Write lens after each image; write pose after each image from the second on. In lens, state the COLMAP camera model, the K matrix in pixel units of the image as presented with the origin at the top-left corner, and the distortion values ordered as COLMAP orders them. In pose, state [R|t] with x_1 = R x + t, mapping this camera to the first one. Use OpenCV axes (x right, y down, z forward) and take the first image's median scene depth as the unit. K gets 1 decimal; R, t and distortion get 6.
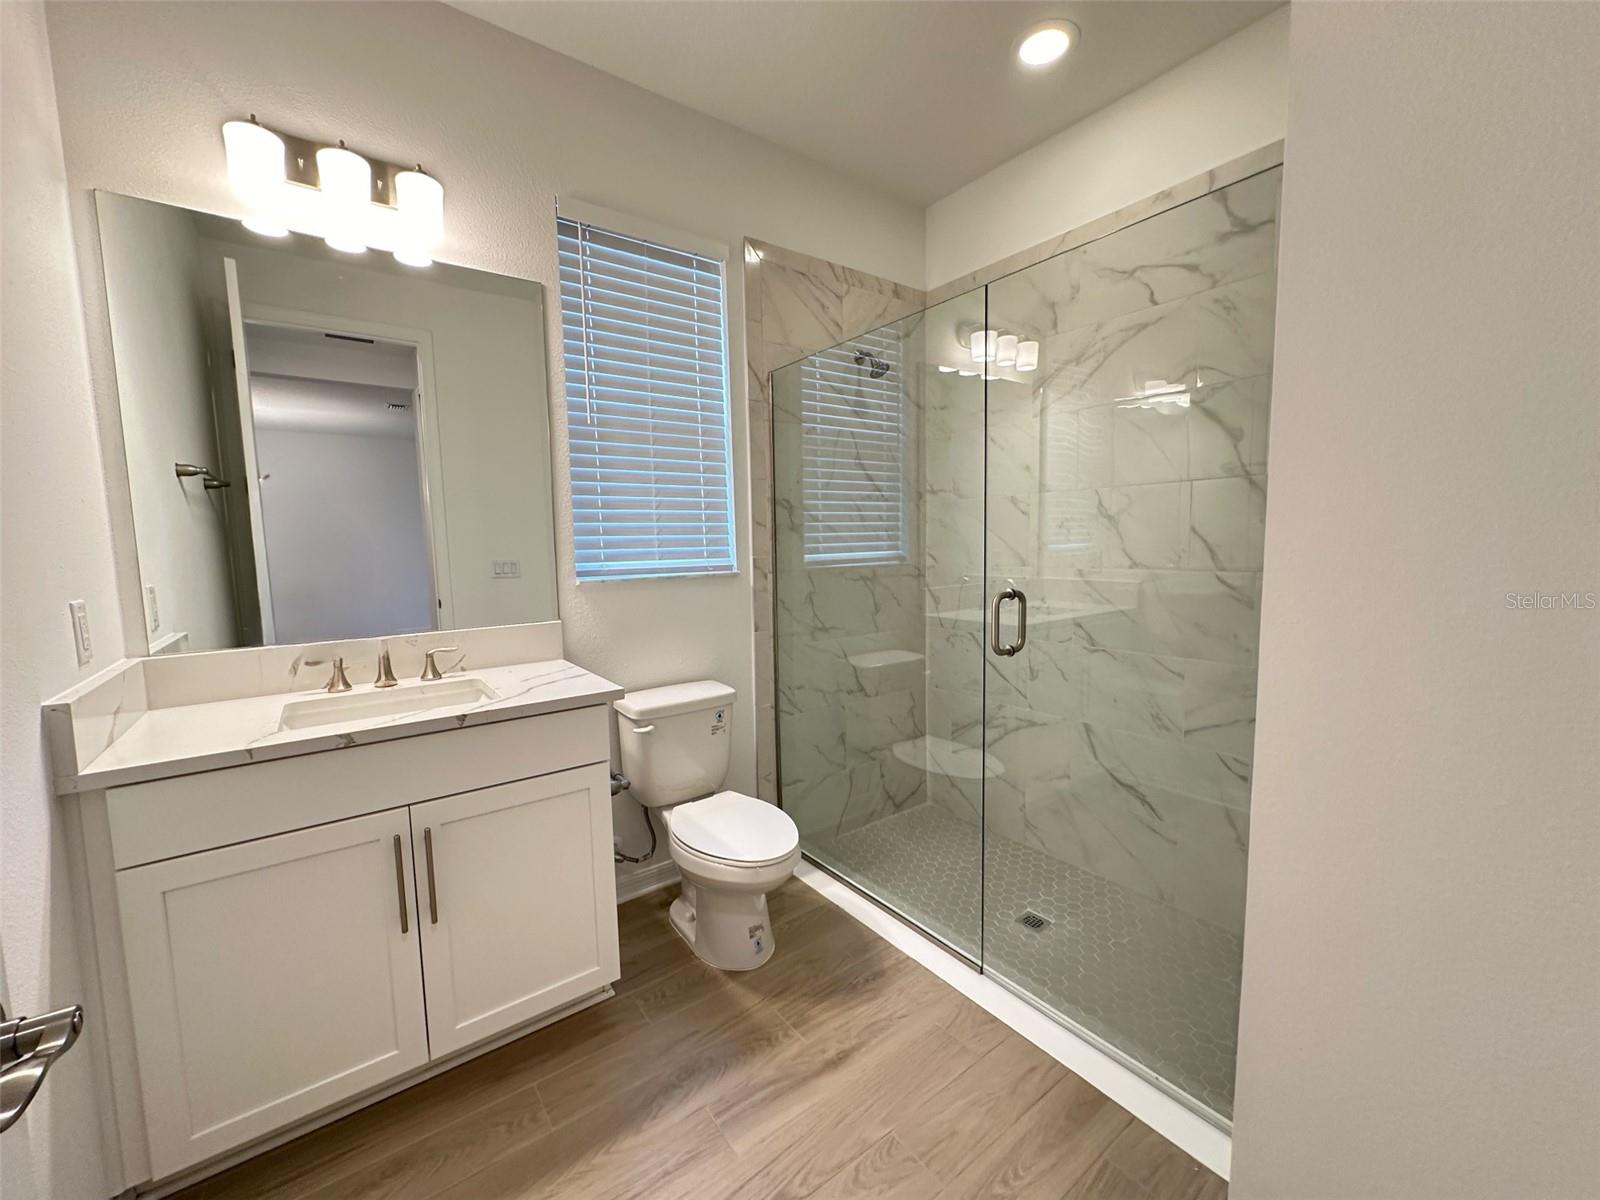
lens RADIAL K [[625.1, 0, 796.7], [0, 625.1, 597.8], [0, 0, 1]] dist [-0.002352, -0.000346]
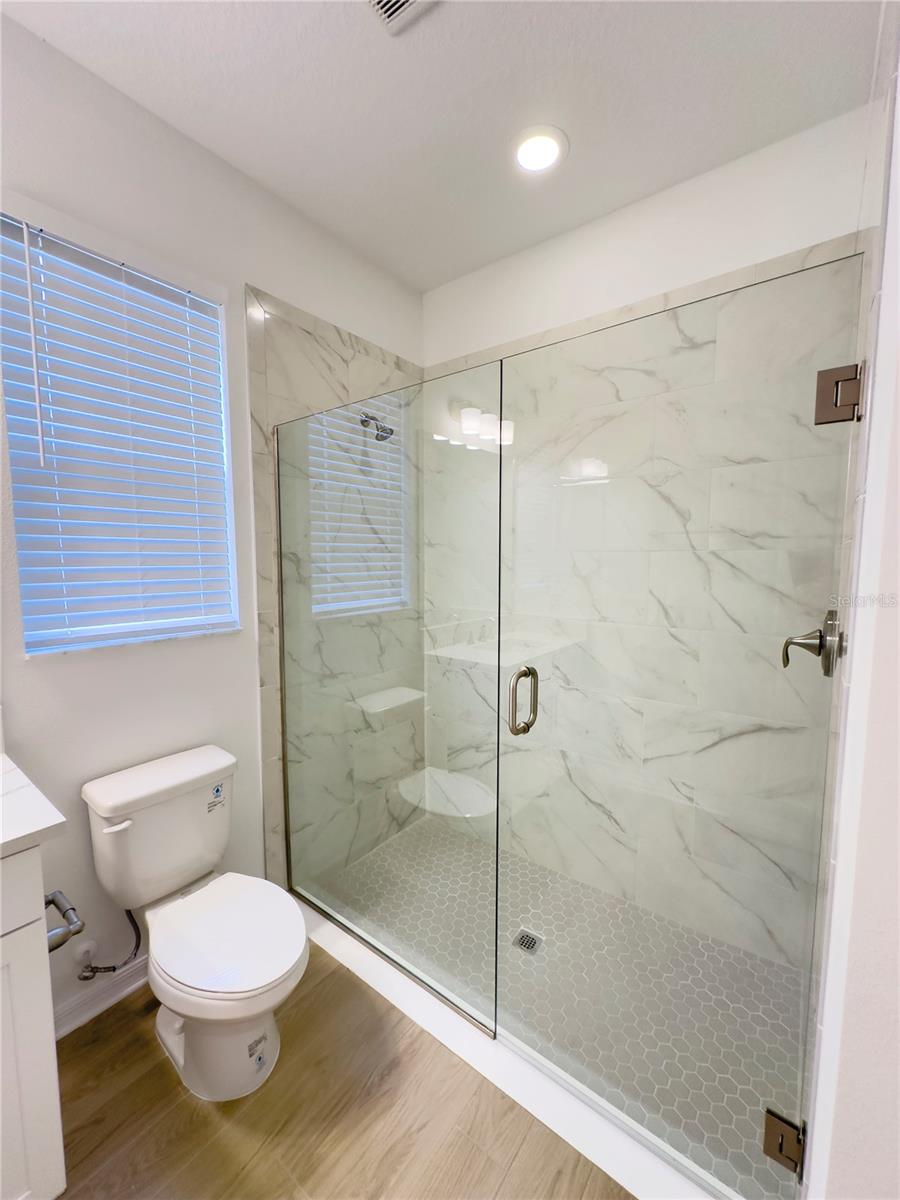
lens RADIAL K [[479.2, 0, 448.6], [0, 479.2, 599.1], [0, 0, 1]] dist [0.000696, 0.000146]
pose [[0.959517, -0.004403, 0.281616, 0.006393], [0.007450, 0.999925, -0.009748, -0.083651], [-0.281552, 0.011452, 0.959478, 0.213852]]
